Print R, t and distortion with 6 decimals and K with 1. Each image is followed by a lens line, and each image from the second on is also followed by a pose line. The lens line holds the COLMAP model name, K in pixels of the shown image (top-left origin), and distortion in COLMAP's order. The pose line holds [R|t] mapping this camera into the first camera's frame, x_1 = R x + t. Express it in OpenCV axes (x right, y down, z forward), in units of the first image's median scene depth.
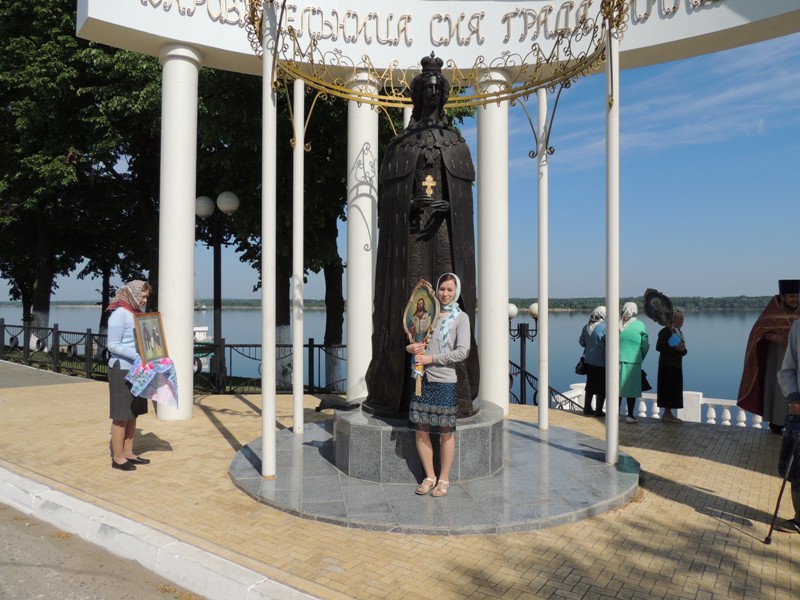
lens RADIAL K [[568.7, 0, 398.7], [0, 568.7, 300.0], [0, 0, 1]] dist [-0.021157, 0.005896]
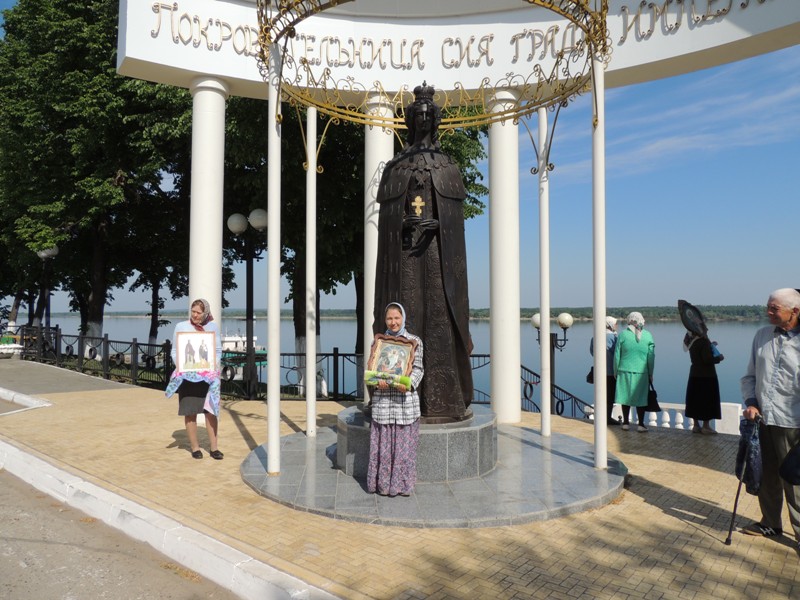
lens RADIAL K [[568.7, 0, 398.7], [0, 568.7, 300.0], [0, 0, 1]] dist [-0.021157, 0.005896]
pose [[0.996624, -0.005114, -0.081947, 0.076294], [0.003699, 0.999842, -0.017412, -0.002518], [0.082023, 0.017050, 0.996485, -0.056844]]
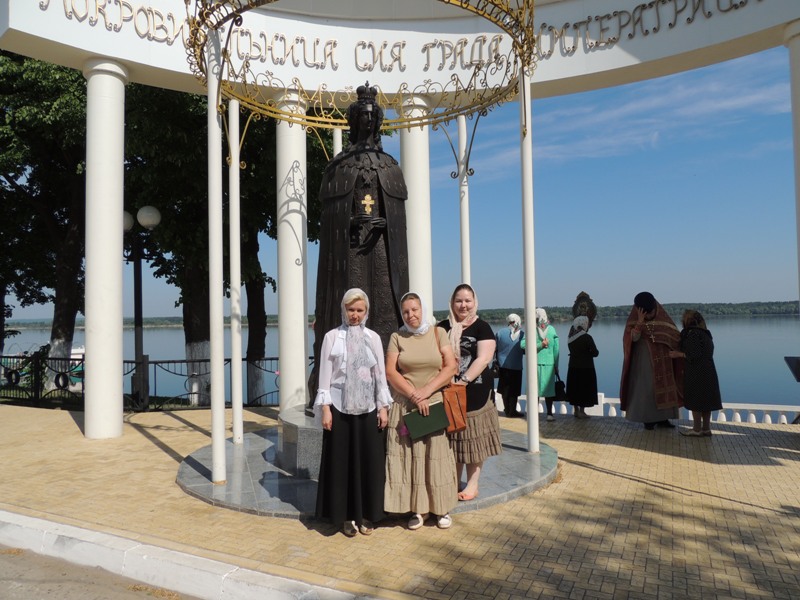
lens RADIAL K [[570.6, 0, 398.3], [0, 570.6, 301.6], [0, 0, 1]] dist [-0.021472, 0.007623]
pose [[0.988282, -0.017264, 0.151659, -0.042563], [0.020646, 0.999571, -0.020751, 0.006876], [-0.151236, 0.023639, 0.988215, -0.062768]]
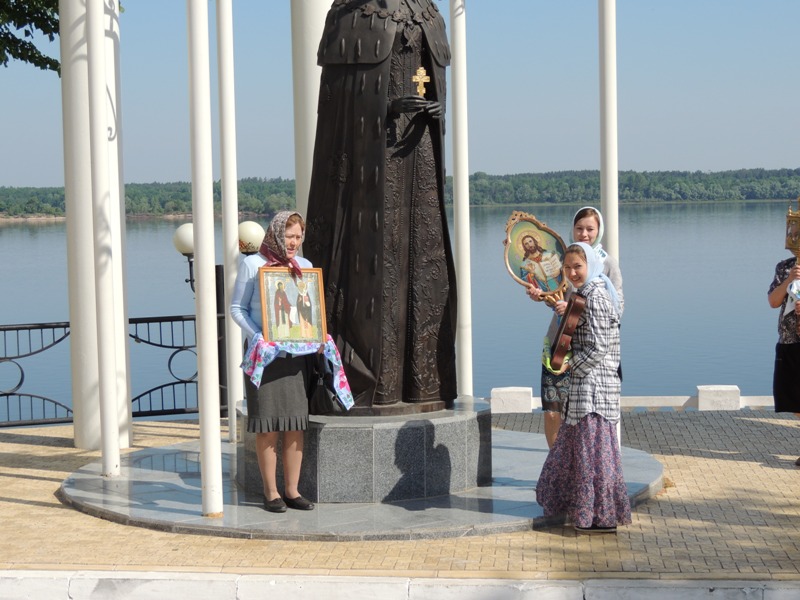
lens RADIAL K [[1603.7, 0, 400.0], [0, 1603.7, 300.0], [0, 0, 1]] dist [-0.062495, -0.183829]
pose [[0.878008, -0.049901, 0.476037, -0.683708], [0.017671, 0.997252, 0.071944, -0.054362], [-0.478319, -0.054756, 0.876477, -0.551489]]
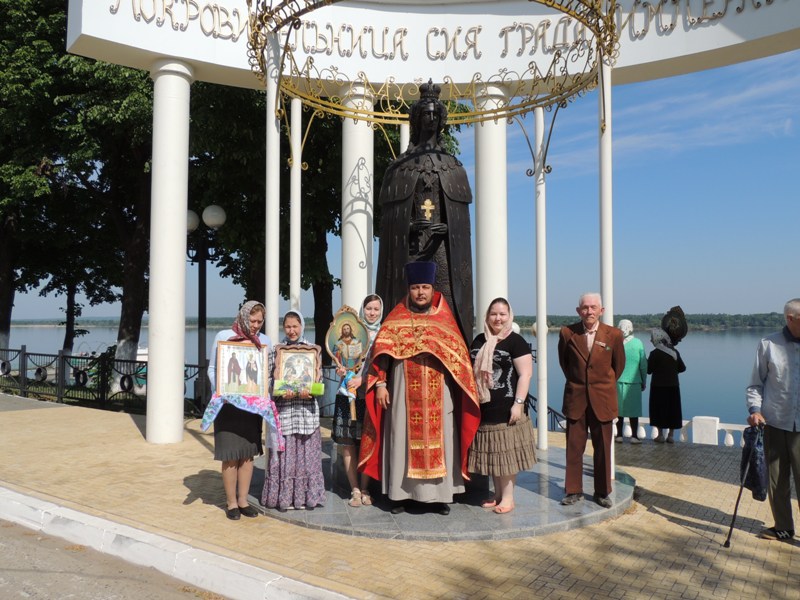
lens RADIAL K [[639.1, 0, 397.6], [0, 639.1, 302.5], [0, 0, 1]] dist [-0.013335, 0.003861]
pose [[0.999914, -0.001967, 0.012954, -0.012272], [0.002286, 0.999693, -0.024674, -0.001858], [-0.012901, 0.024702, 0.999612, -0.118719]]
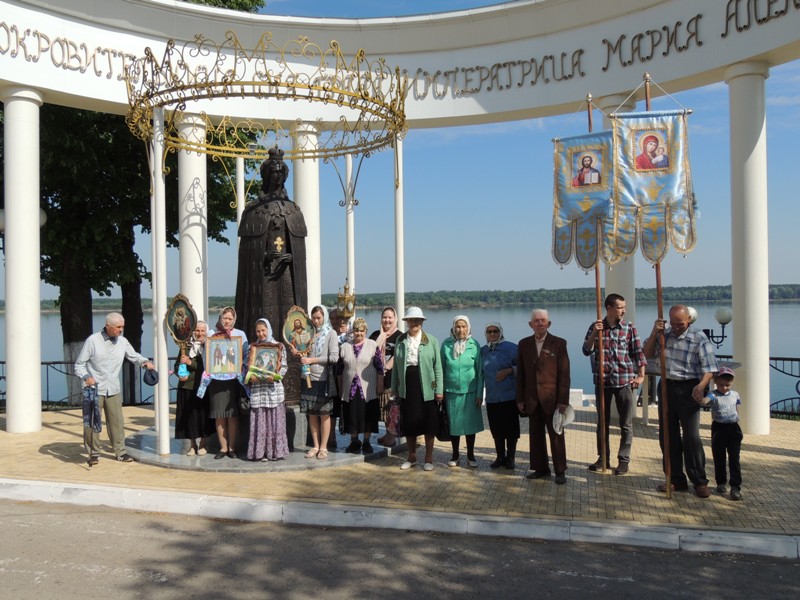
lens RADIAL K [[691.8, 0, 395.8], [0, 691.8, 300.5], [0, 0, 1]] dist [-0.015439, -0.011557]
pose [[0.943529, -0.016607, 0.330873, -0.183659], [0.014881, 0.999859, 0.007749, -0.048772], [-0.330955, -0.002387, 0.943643, -0.559682]]
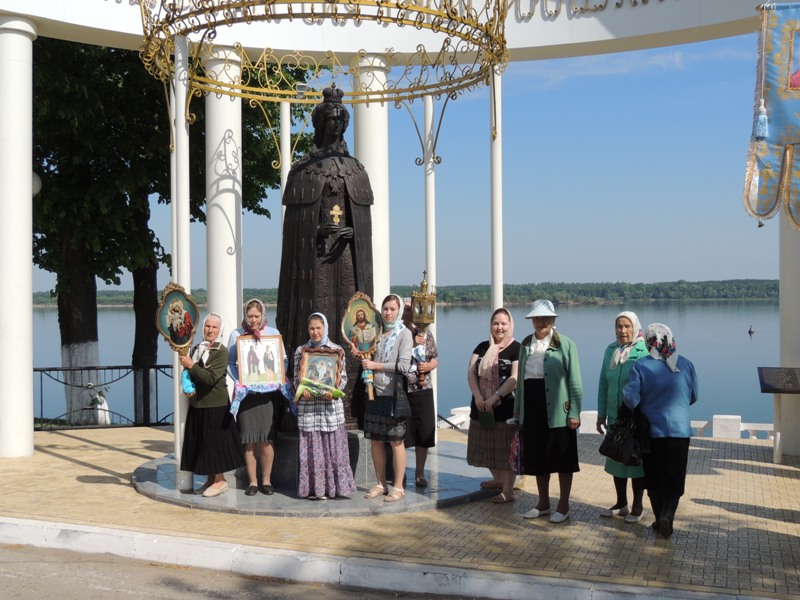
lens RADIAL K [[910.3, 0, 396.5], [0, 910.3, 300.7], [0, 0, 1]] dist [-0.037493, -0.002973]
pose [[0.970921, -0.012429, 0.239076, -0.185247], [0.009639, 0.999871, 0.012838, -0.042272], [-0.239205, -0.010160, 0.970916, -0.529294]]
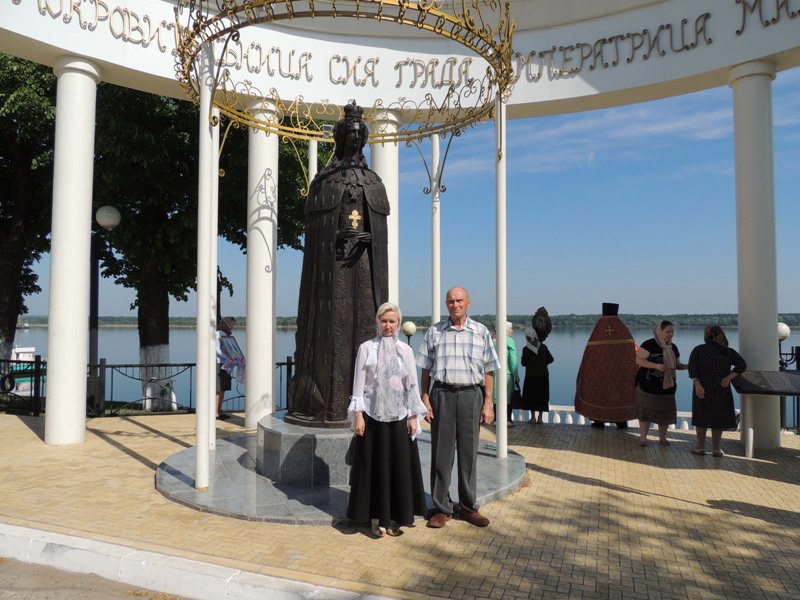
lens RADIAL K [[570.2, 0, 397.6], [0, 570.2, 300.0], [0, 0, 1]] dist [-0.015906, 0.003203]
pose [[0.968975, 0.008845, 0.247001, -0.105072], [-0.001131, 0.999508, -0.031358, -0.003299], [-0.247157, 0.030106, 0.968508, -0.086632]]
